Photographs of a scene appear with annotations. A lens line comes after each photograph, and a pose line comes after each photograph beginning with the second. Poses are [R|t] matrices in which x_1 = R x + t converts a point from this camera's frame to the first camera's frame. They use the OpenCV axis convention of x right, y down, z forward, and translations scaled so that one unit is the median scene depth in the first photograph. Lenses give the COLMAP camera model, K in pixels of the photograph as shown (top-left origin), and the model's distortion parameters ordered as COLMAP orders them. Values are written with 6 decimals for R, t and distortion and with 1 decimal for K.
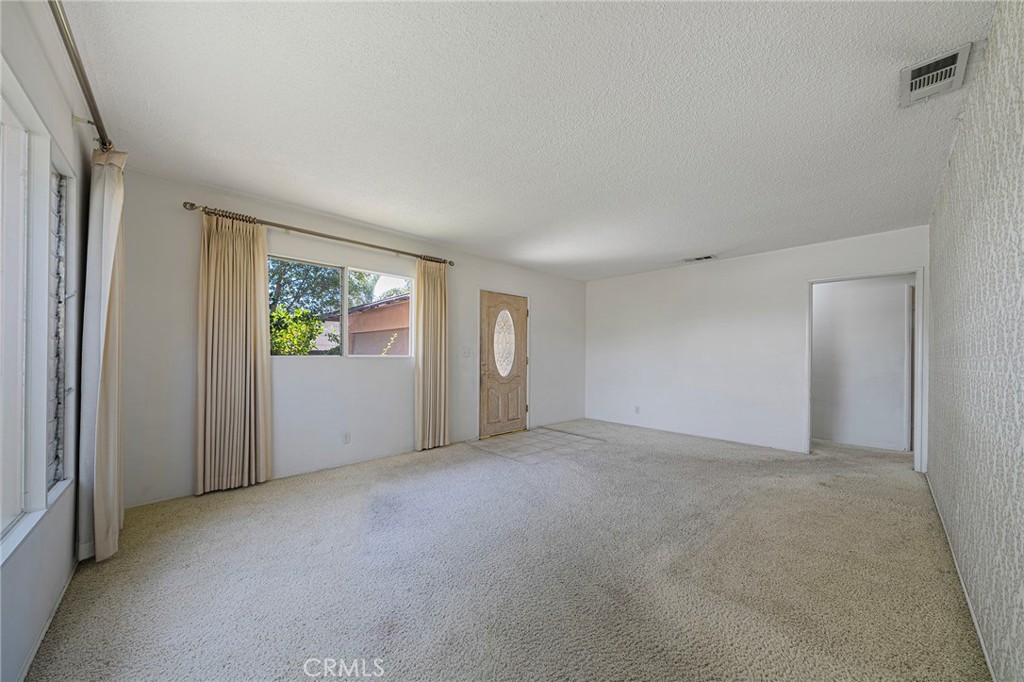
lens RADIAL K [[353.4, 0, 518.6], [0, 353.4, 349.7], [0, 0, 1]] dist [0.001526, 0.000092]
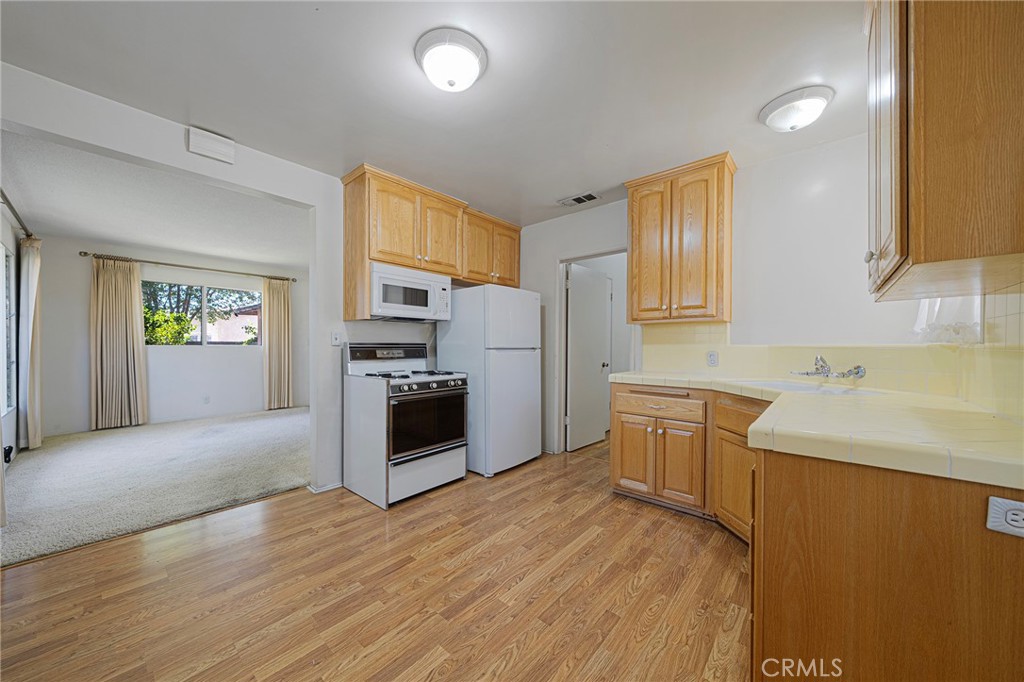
lens RADIAL K [[353.4, 0, 508.3], [0, 353.4, 344.9], [0, 0, 1]] dist [0.001526, 0.000092]
pose [[0.996044, -0.005234, 0.088703, 0.852552], [0.003982, 0.999890, 0.014280, -0.000832], [-0.088768, -0.013870, 0.995956, -0.787472]]
